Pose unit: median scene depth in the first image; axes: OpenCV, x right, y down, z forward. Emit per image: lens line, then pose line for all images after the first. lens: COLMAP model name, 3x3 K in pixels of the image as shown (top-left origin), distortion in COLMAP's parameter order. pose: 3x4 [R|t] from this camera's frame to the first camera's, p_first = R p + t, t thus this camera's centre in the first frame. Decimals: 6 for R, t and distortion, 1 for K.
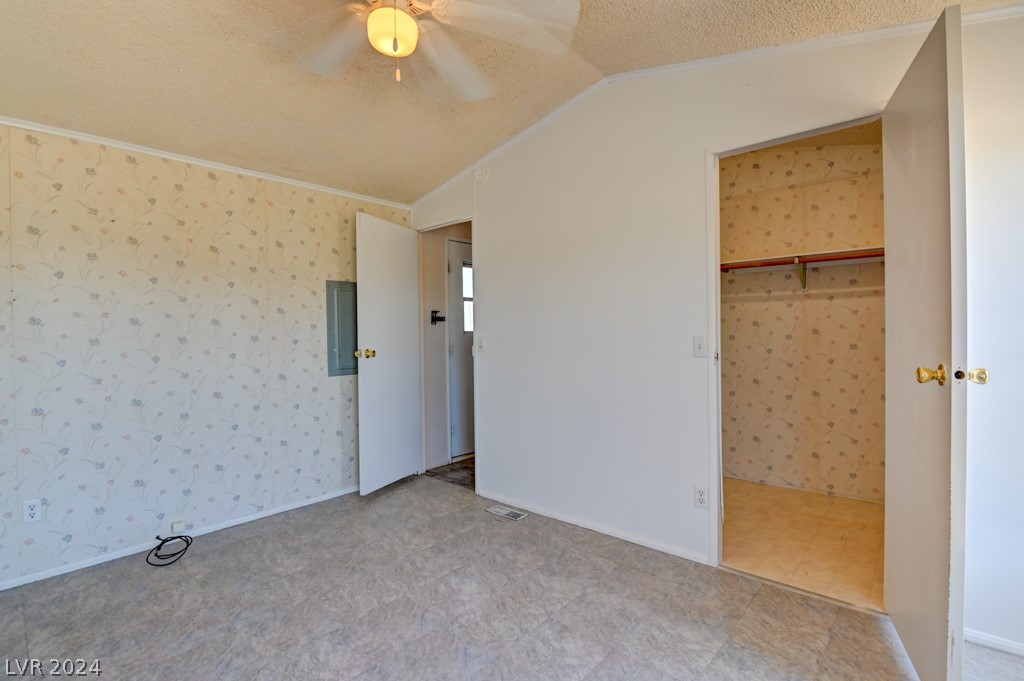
lens RADIAL K [[472.5, 0, 503.5], [0, 472.5, 335.0], [0, 0, 1]] dist [-0.006002, -0.006093]
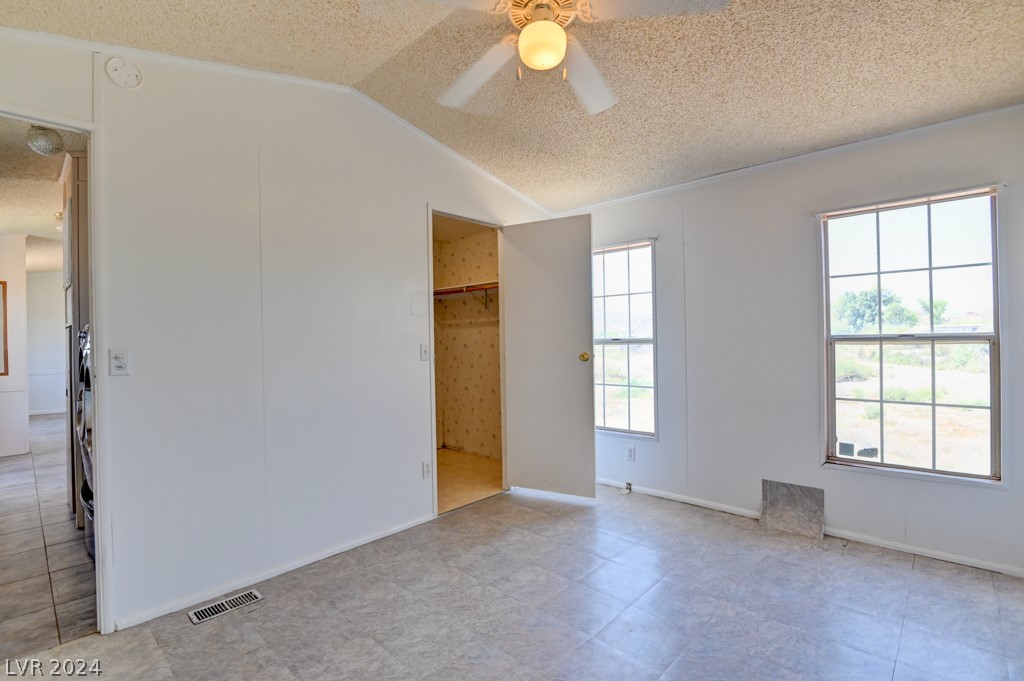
lens RADIAL K [[472.5, 0, 523.4], [0, 472.5, 335.2], [0, 0, 1]] dist [-0.006002, -0.006093]
pose [[0.007773, 0.012690, 0.999889, -0.893403], [0.011026, 0.999858, -0.012775, -0.003902], [-0.999909, 0.011124, 0.007632, 0.739328]]
